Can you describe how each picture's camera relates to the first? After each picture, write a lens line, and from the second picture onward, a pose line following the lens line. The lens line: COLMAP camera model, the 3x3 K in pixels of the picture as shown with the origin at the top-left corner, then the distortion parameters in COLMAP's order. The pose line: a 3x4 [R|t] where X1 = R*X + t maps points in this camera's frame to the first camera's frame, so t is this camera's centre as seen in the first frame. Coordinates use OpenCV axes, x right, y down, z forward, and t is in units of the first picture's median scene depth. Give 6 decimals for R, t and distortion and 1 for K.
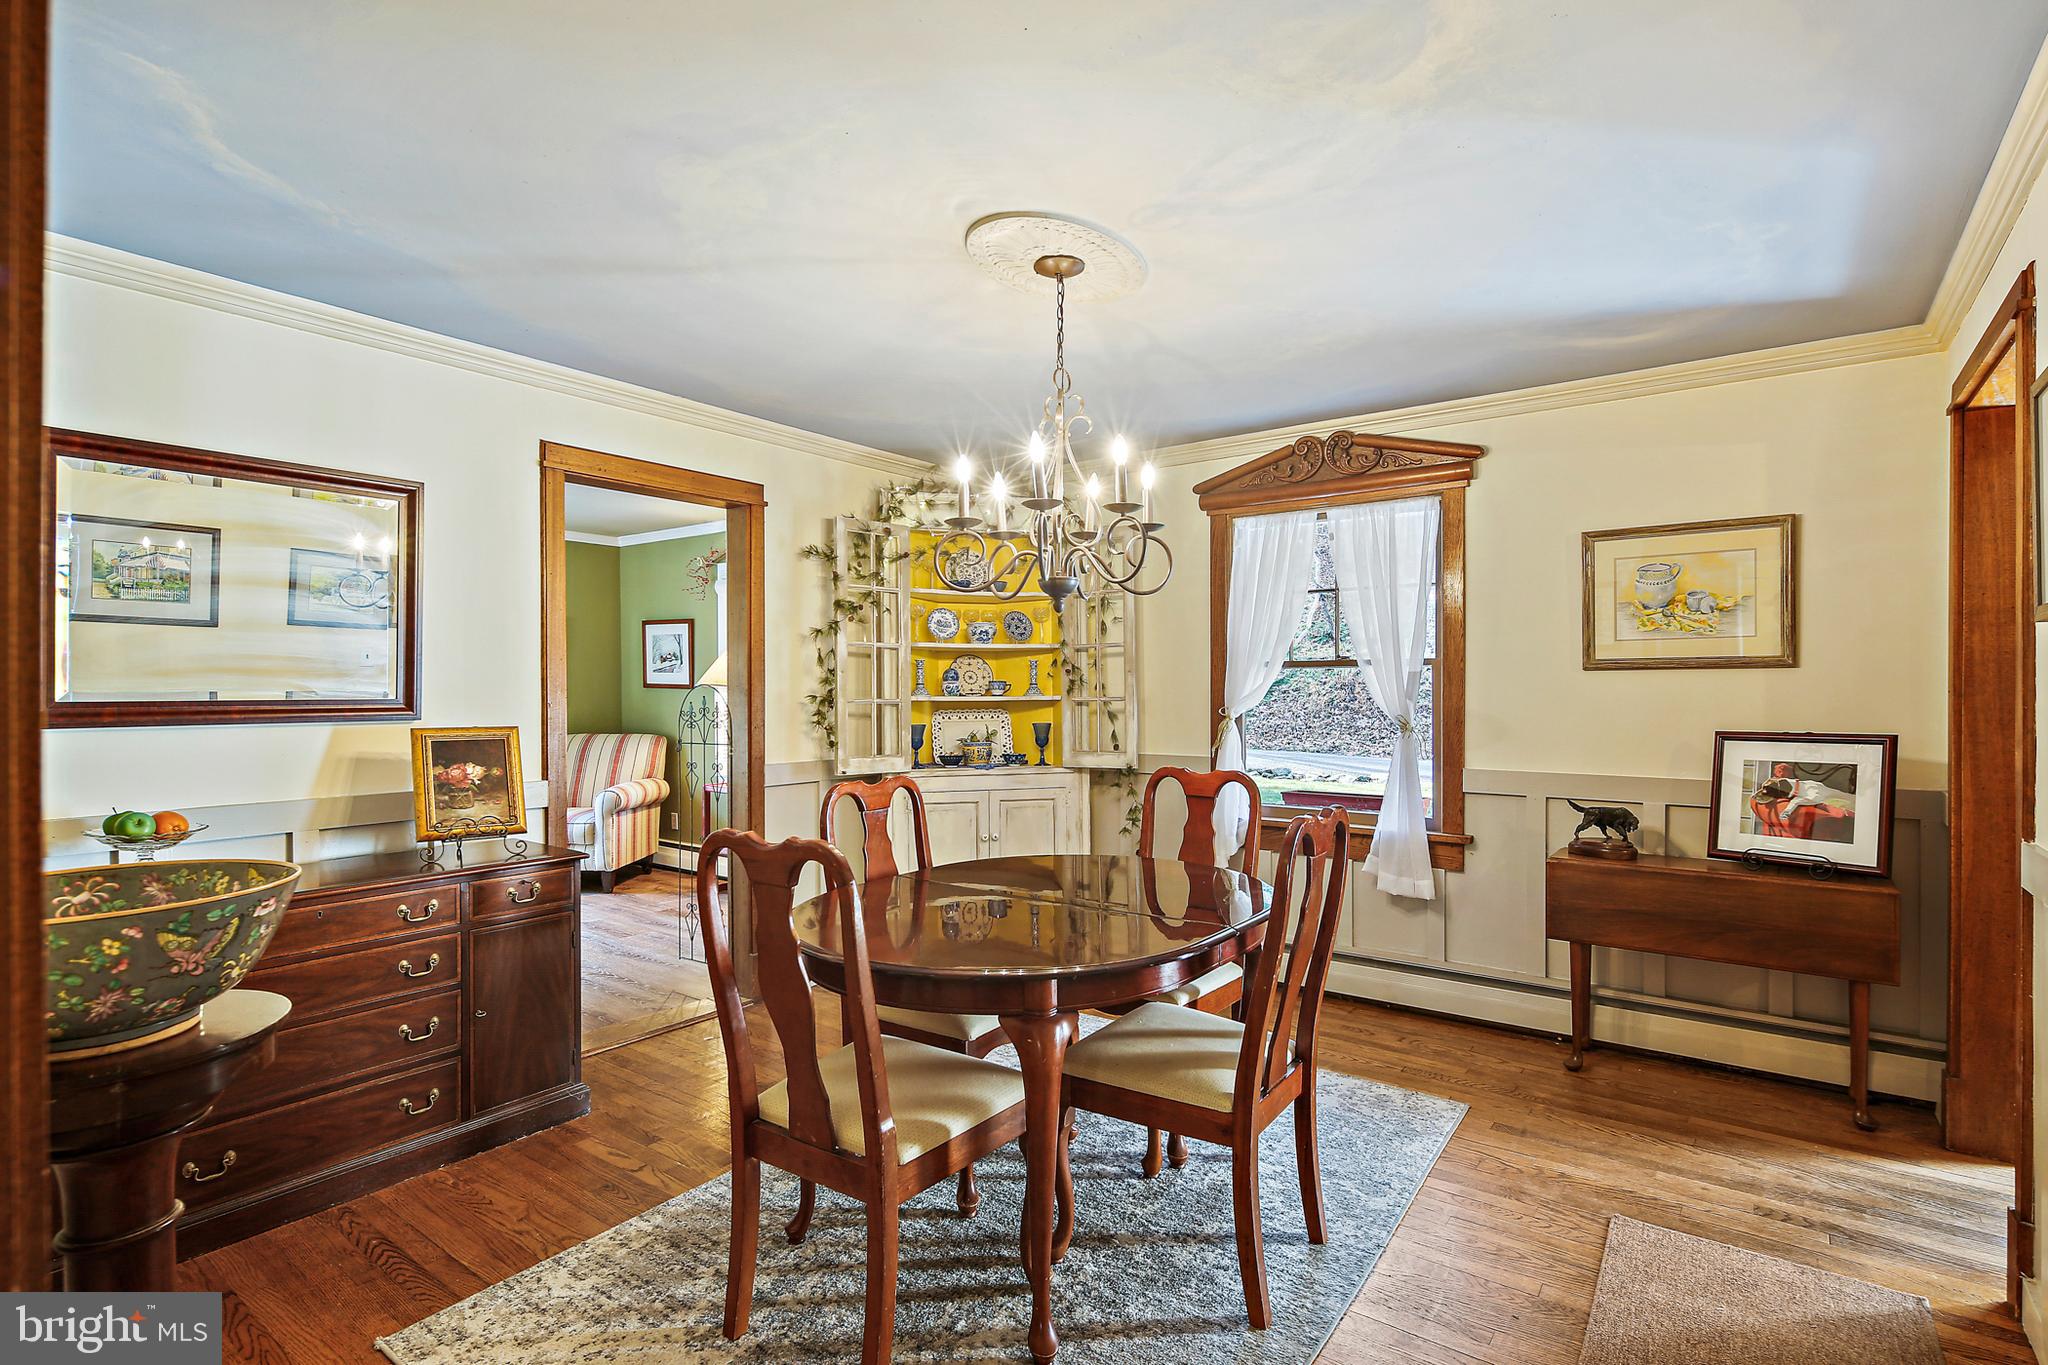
lens RADIAL K [[996.9, 0, 1027.0], [0, 996.9, 699.4], [0, 0, 1]] dist [-0.001141, -0.001415]
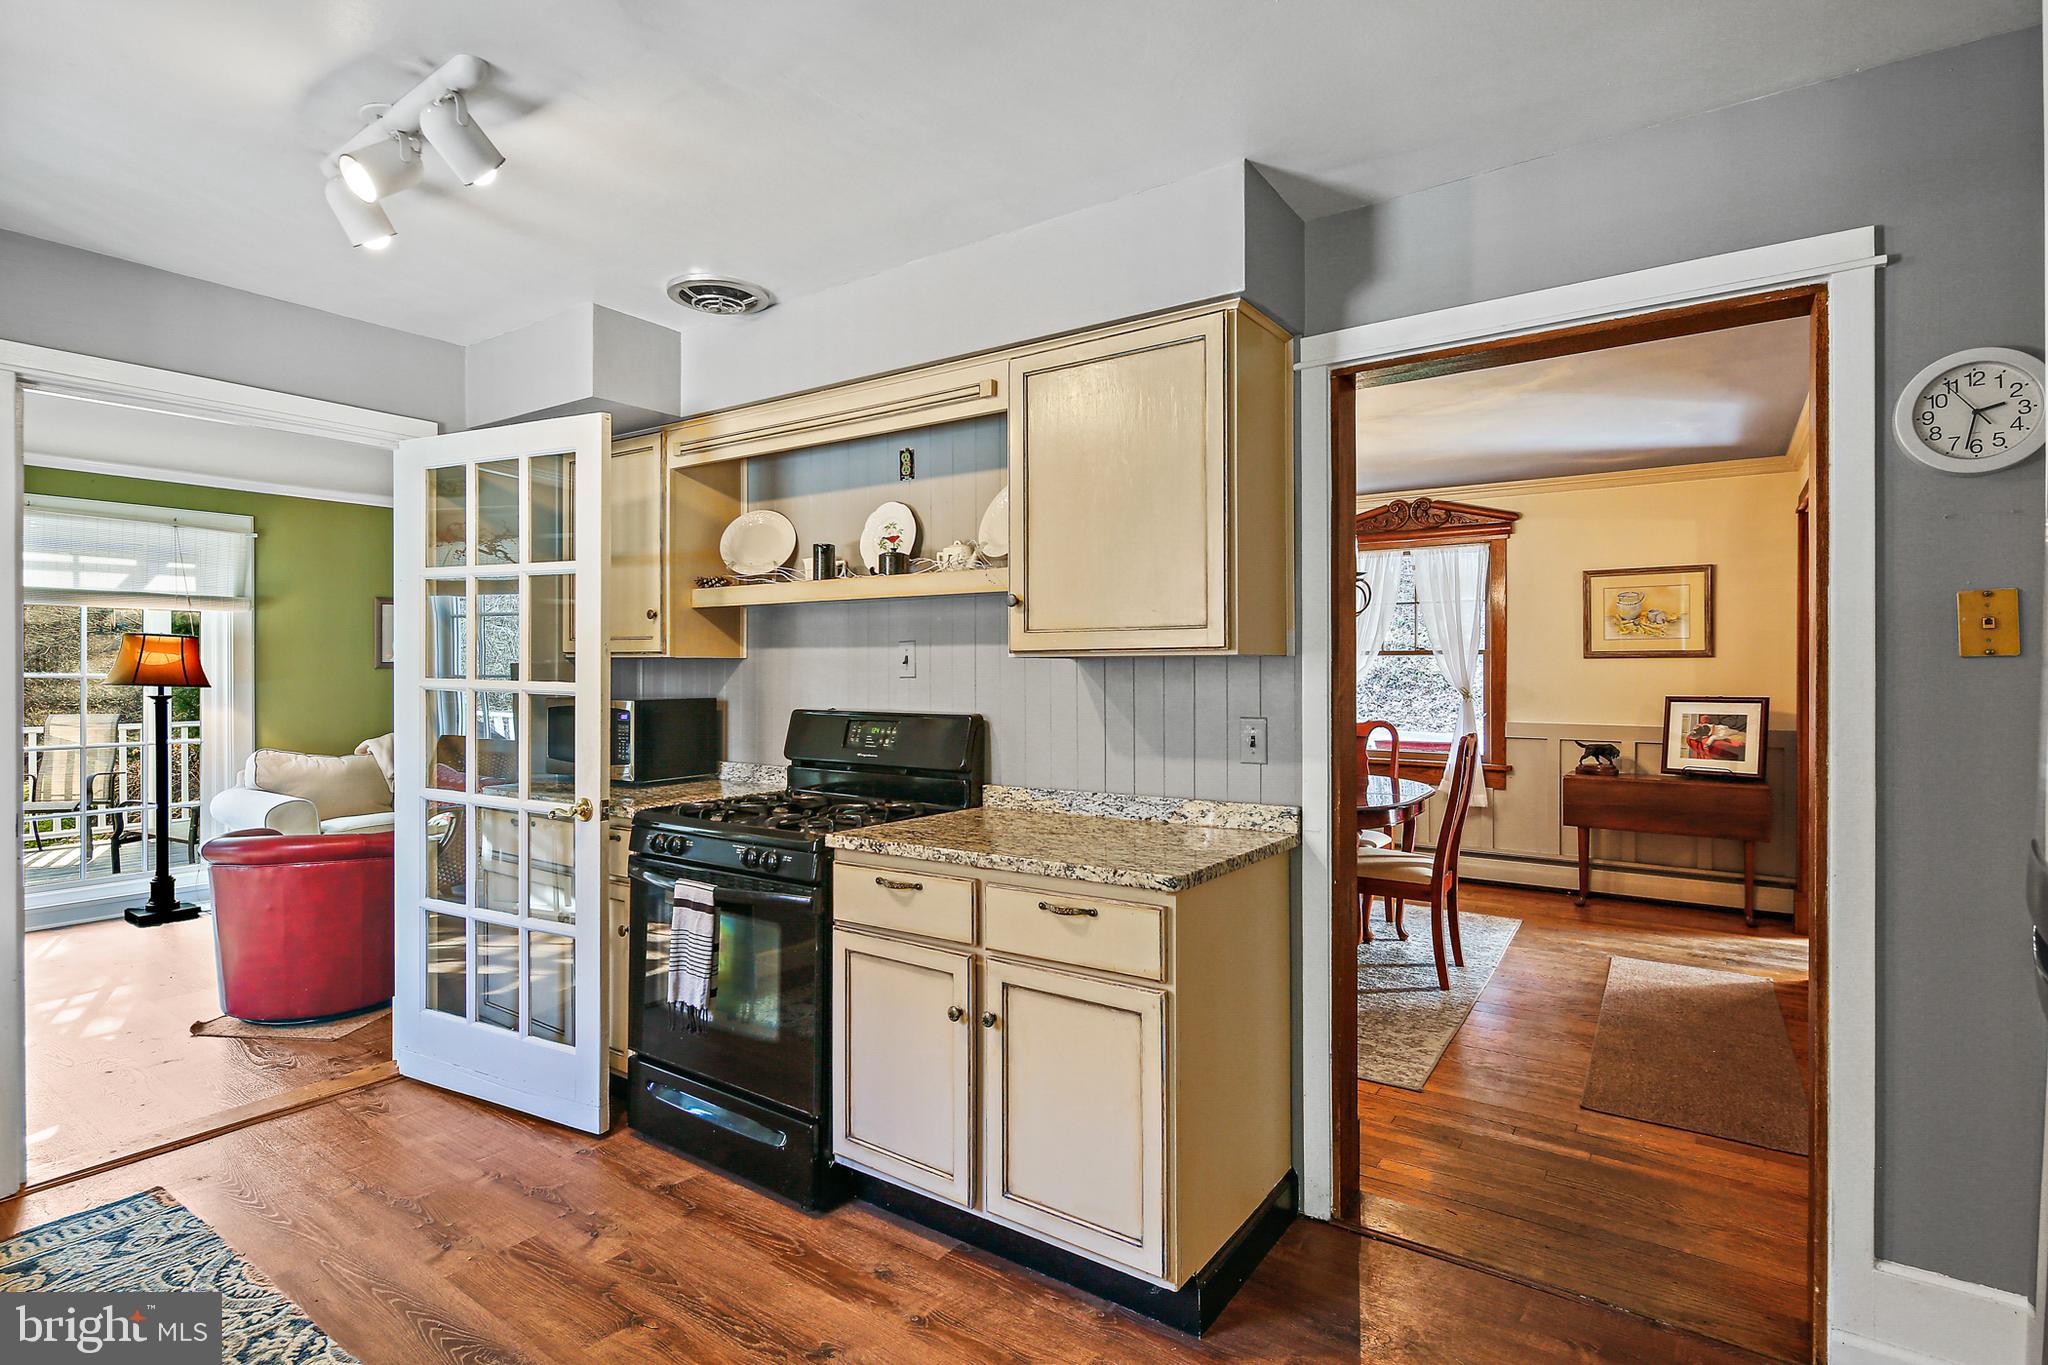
lens RADIAL K [[1009.5, 0, 1028.2], [0, 1009.5, 677.3], [0, 0, 1]] dist [0.000104, -0.000436]
pose [[0.999042, 0.000028, 0.043761, -0.416531], [-0.000017, 1.000000, -0.000252, 0.001122], [-0.043761, 0.000251, 0.999042, -0.594886]]
